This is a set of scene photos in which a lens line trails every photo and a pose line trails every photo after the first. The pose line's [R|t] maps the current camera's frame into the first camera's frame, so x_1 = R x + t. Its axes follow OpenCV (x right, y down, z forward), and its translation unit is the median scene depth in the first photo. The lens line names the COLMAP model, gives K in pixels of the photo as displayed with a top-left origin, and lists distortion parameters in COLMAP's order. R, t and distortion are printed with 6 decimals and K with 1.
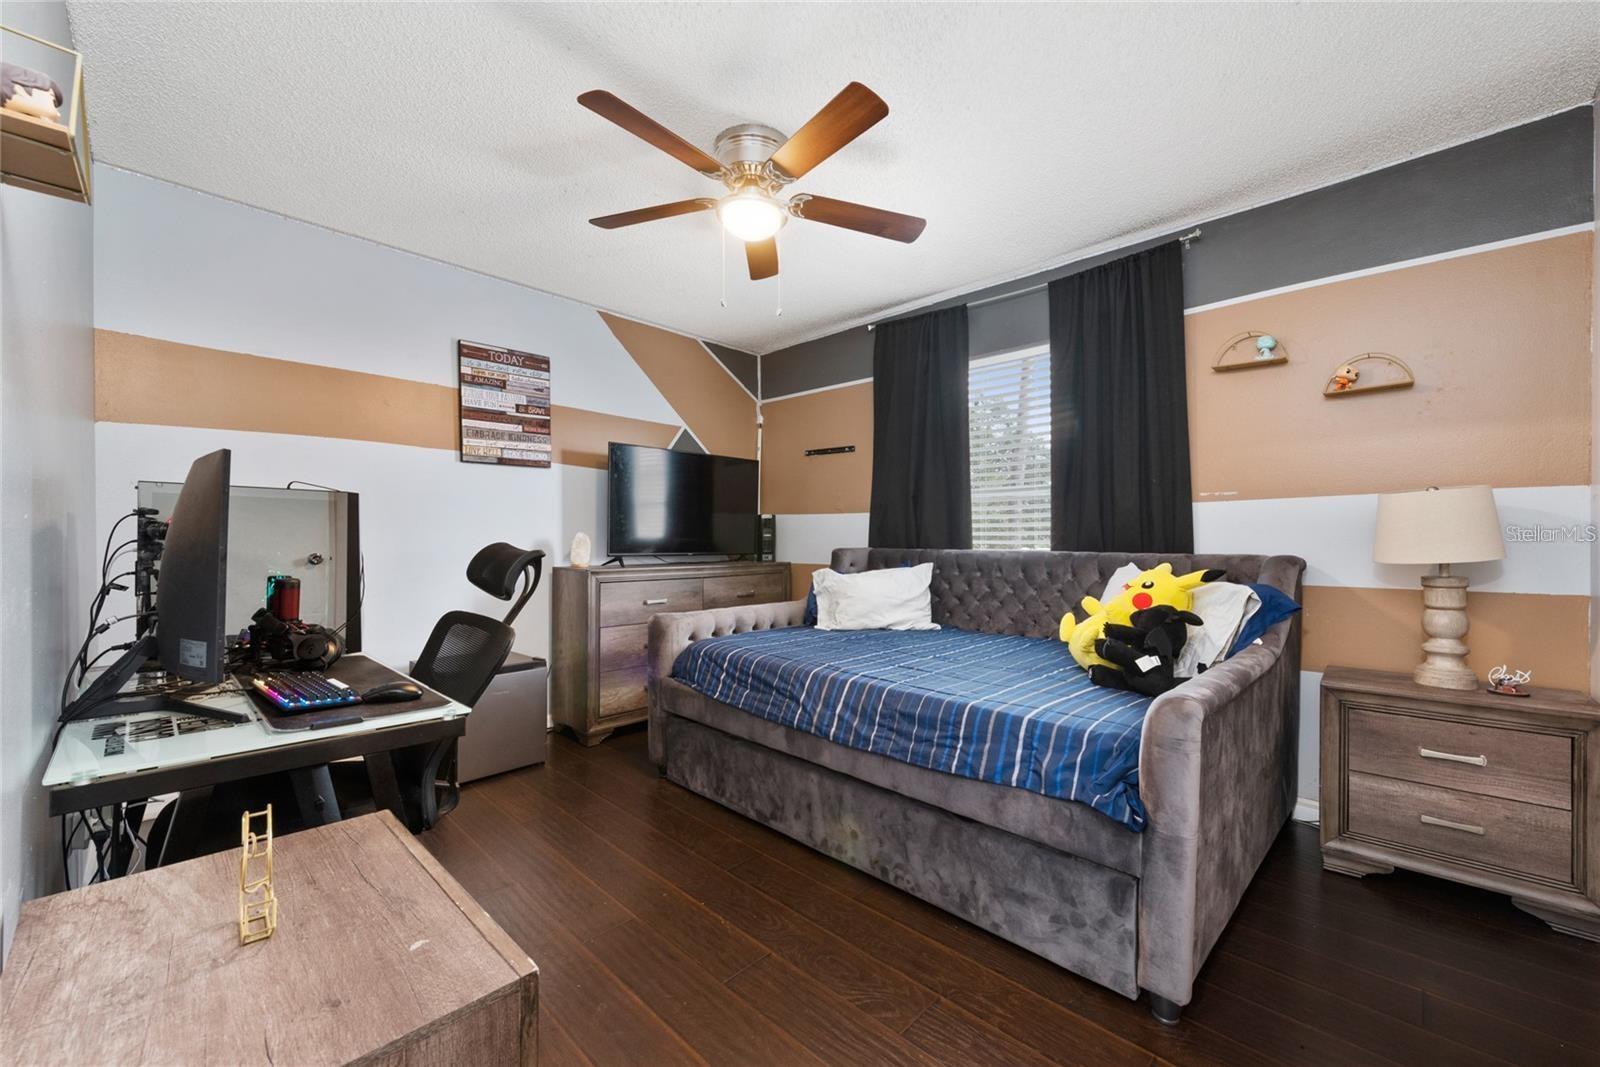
lens RADIAL K [[630.6, 0, 798.8], [0, 630.6, 534.3], [0, 0, 1]] dist [0.000348, 0.000059]
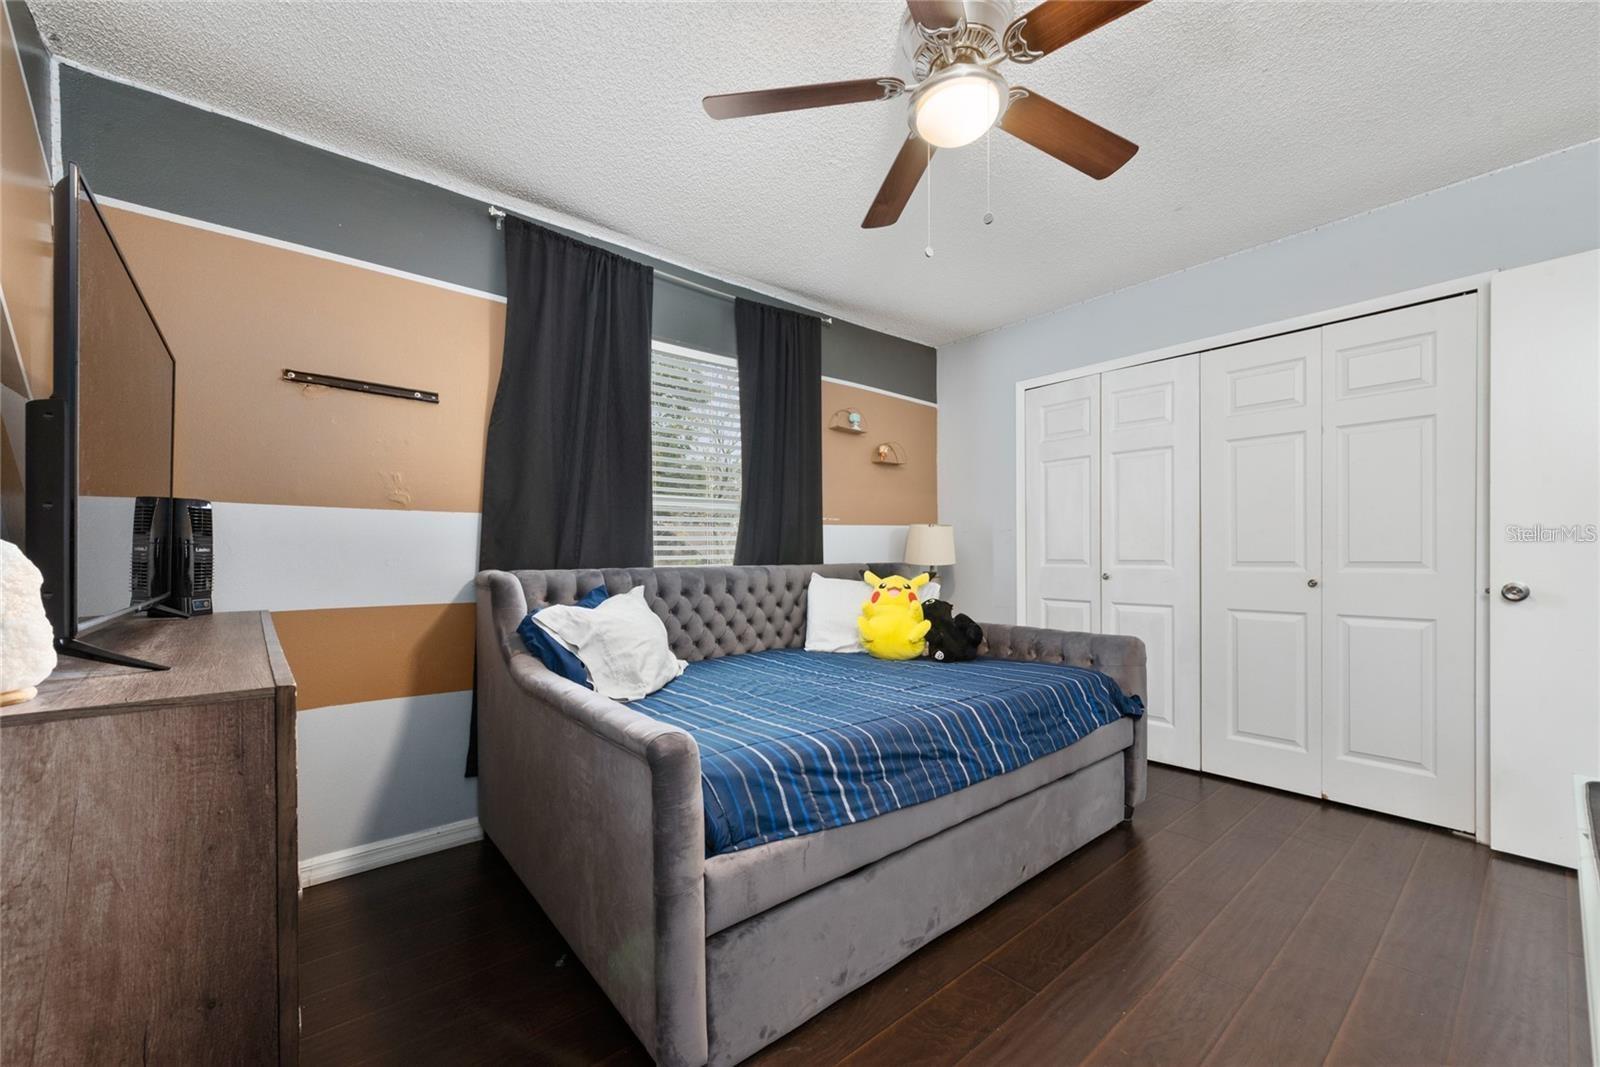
lens RADIAL K [[630.6, 0, 795.5], [0, 630.6, 554.5], [0, 0, 1]] dist [0.000348, 0.000059]
pose [[0.095522, -0.004370, 0.995418, -0.593901], [-0.000873, 0.999990, 0.004474, 0.004022], [-0.995427, -0.001297, 0.095517, 0.813191]]
